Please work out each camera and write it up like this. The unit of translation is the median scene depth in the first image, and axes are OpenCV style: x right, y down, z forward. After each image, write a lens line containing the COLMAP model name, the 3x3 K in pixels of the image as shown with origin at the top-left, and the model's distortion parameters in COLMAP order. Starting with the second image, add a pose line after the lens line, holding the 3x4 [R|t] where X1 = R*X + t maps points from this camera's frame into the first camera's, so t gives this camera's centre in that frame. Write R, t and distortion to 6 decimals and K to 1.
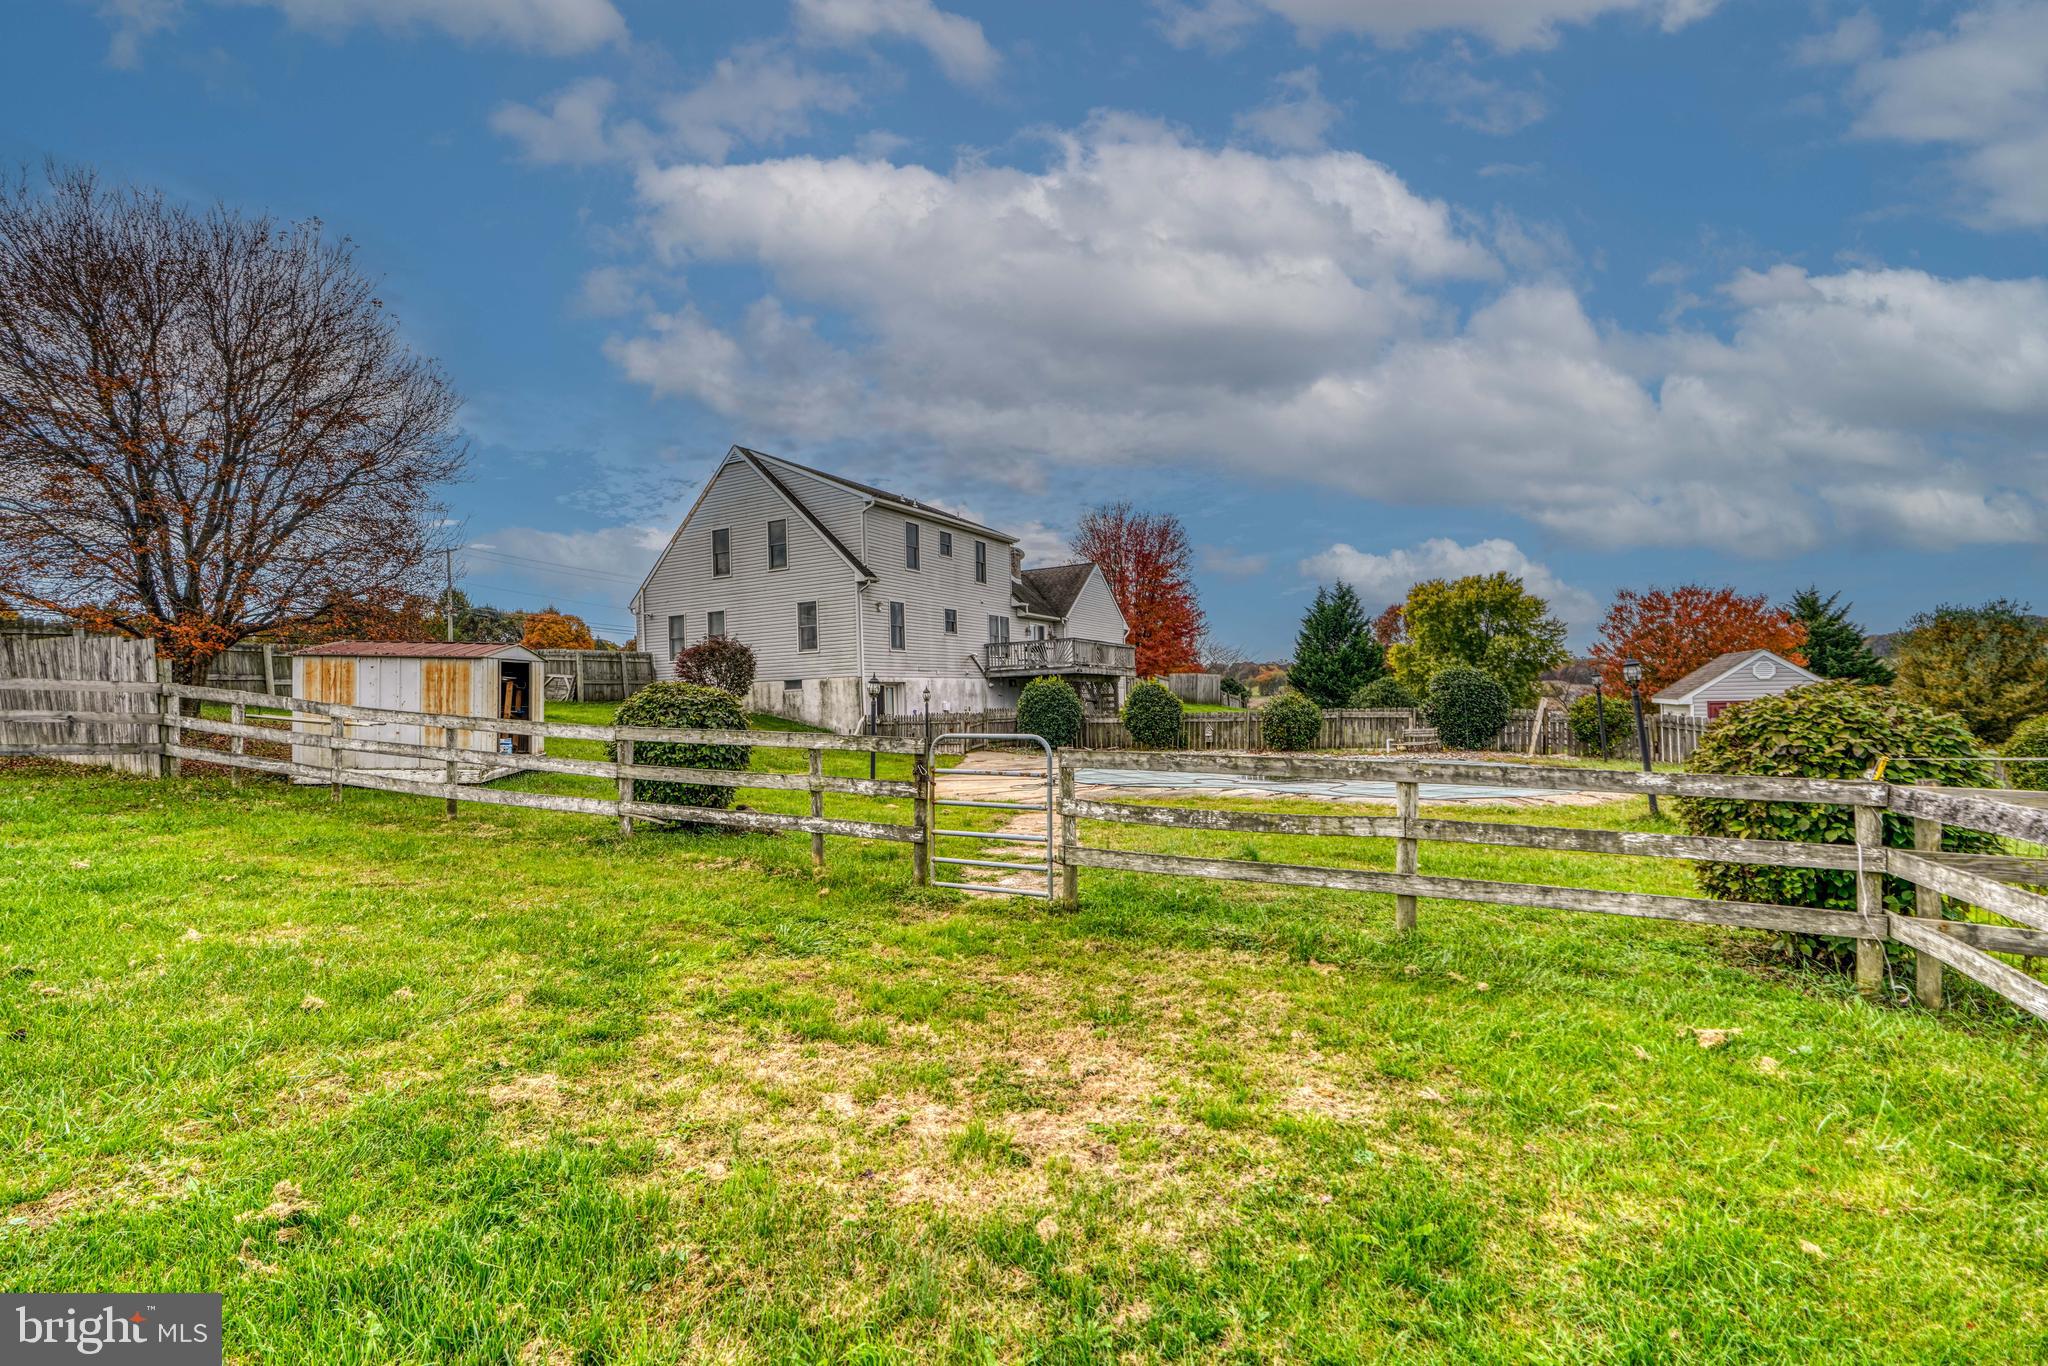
lens RADIAL K [[932.9, 0, 1024.1], [0, 932.9, 692.6], [0, 0, 1]] dist [-0.013018, 0.002774]
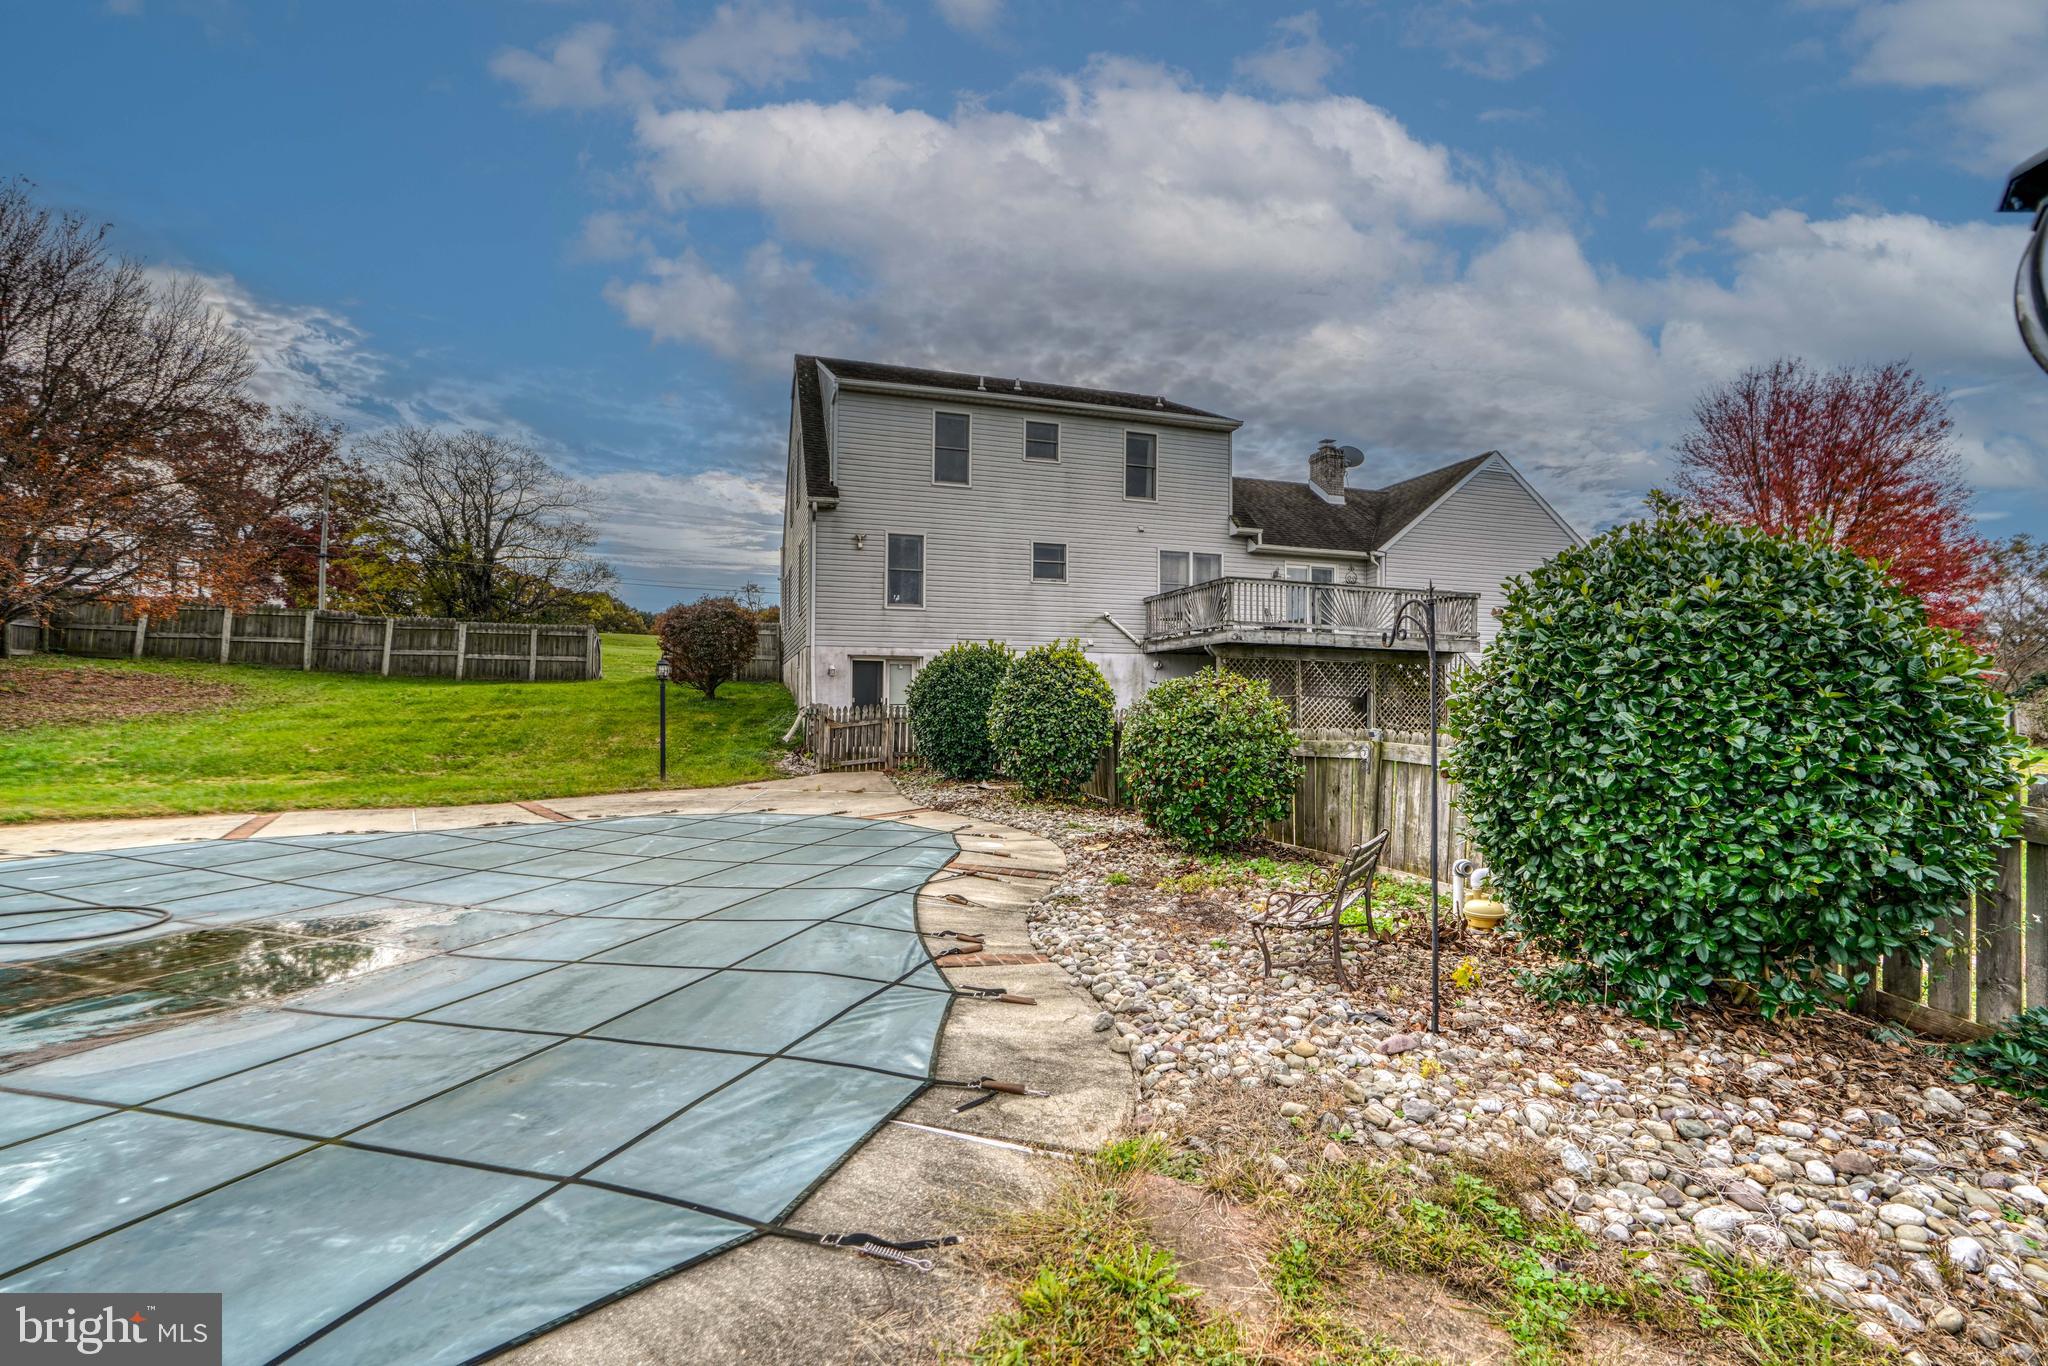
lens RADIAL K [[932.9, 0, 1023.7], [0, 932.9, 671.9], [0, 0, 1]] dist [-0.013018, 0.002774]
pose [[0.711221, 0.010064, -0.702896, 0.338828], [-0.022554, 0.999709, -0.008508, 0.003358], [0.702606, 0.021904, 0.711242, 0.520831]]
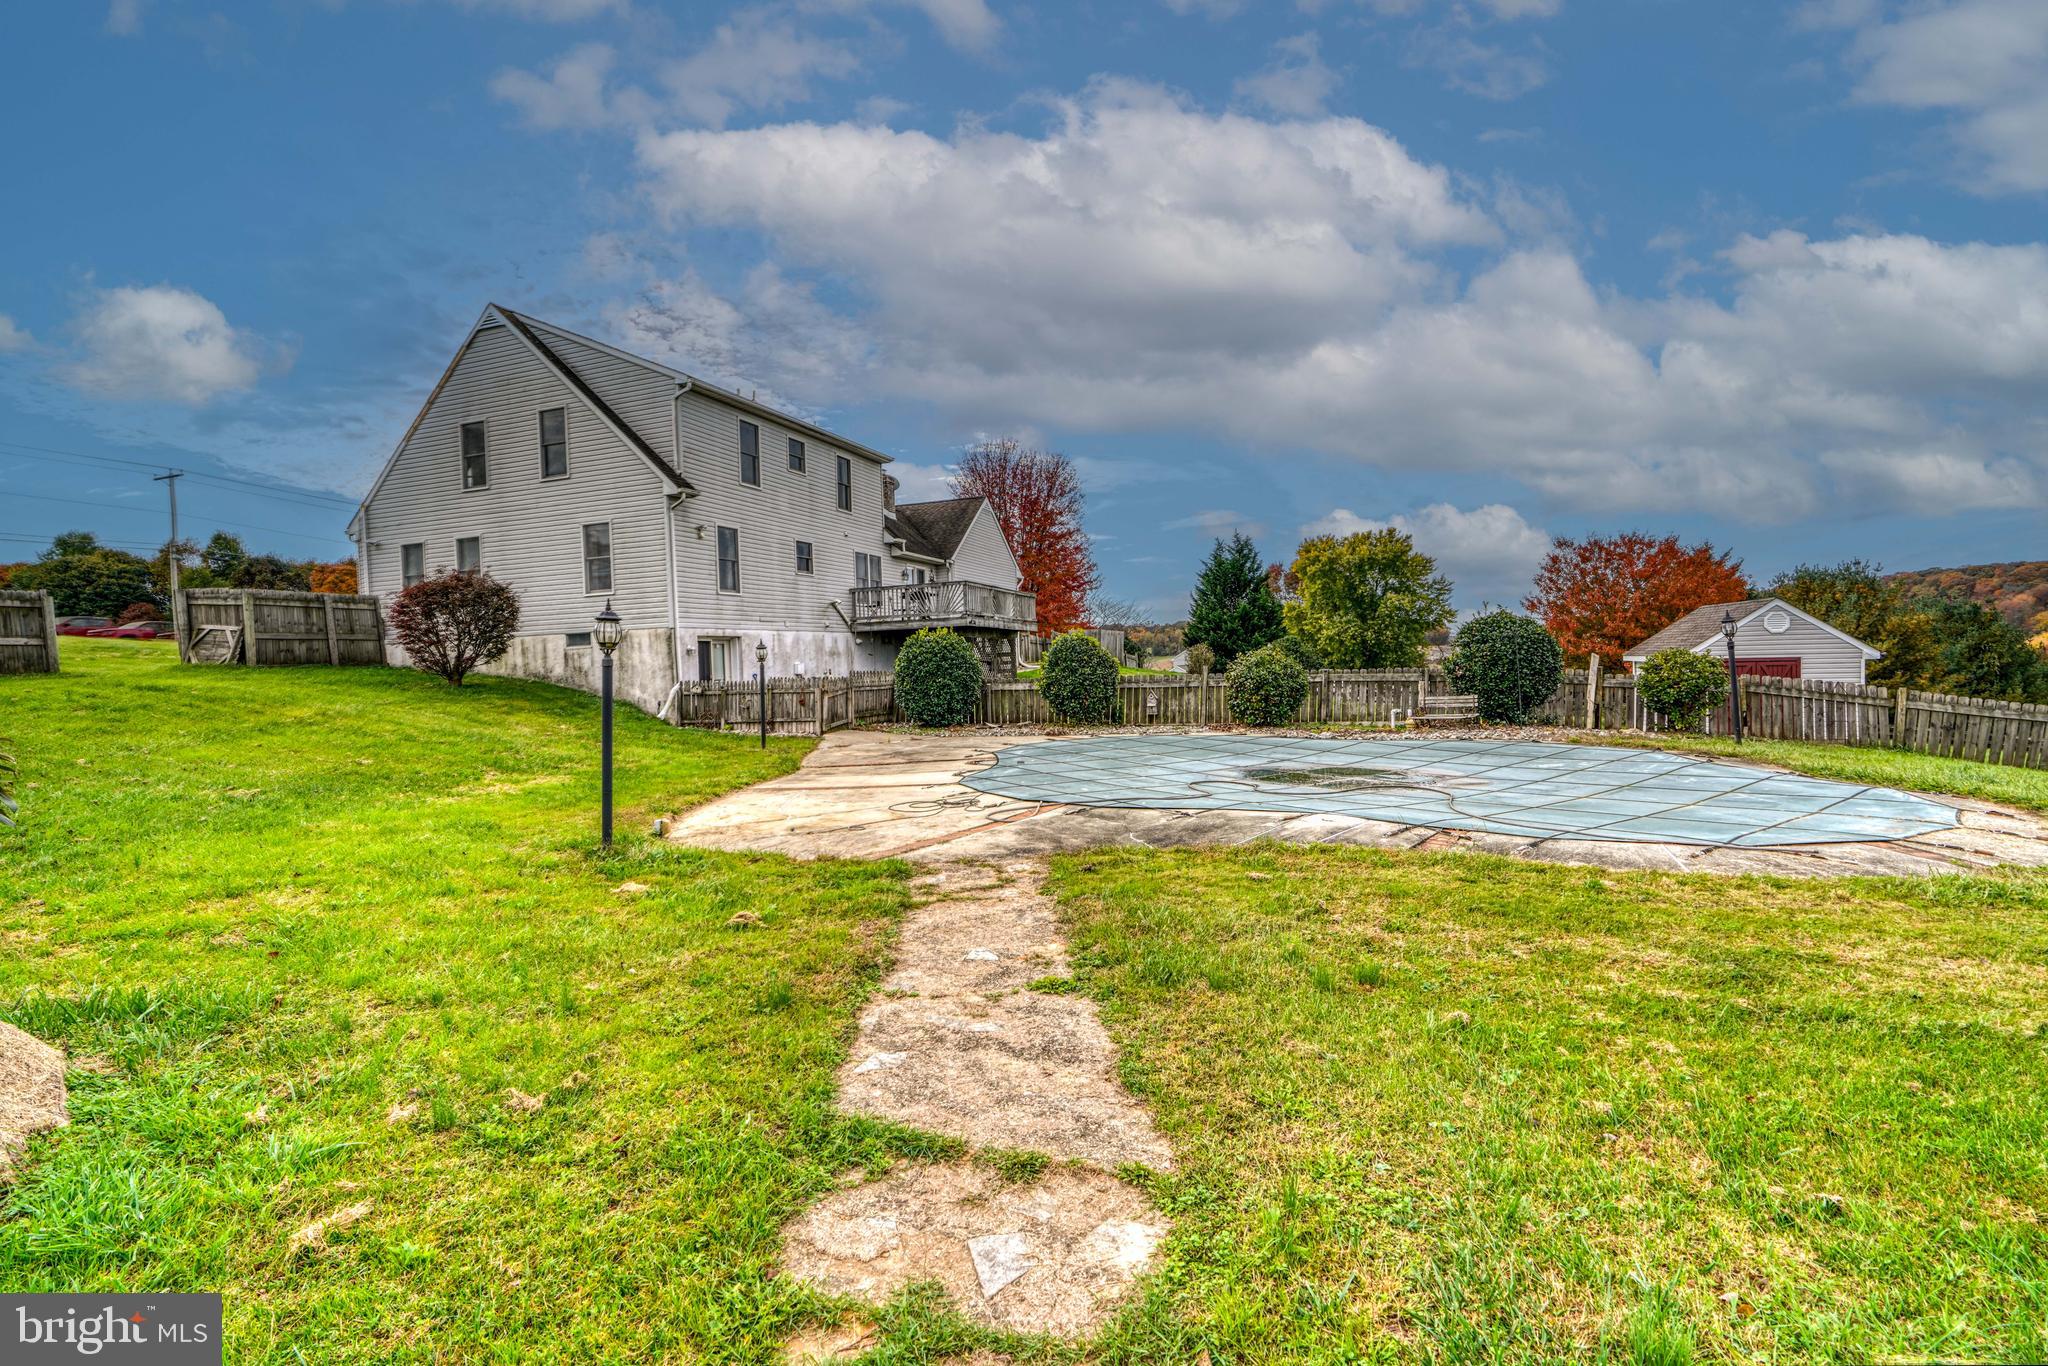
lens RADIAL K [[932.9, 0, 1030.6], [0, 932.9, 668.7], [0, 0, 1]] dist [-0.013018, 0.002774]
pose [[0.989450, -0.004552, 0.144801, -0.005953], [0.002363, 0.999880, 0.015283, 0.003328], [-0.144853, -0.014780, 0.989343, 0.208211]]
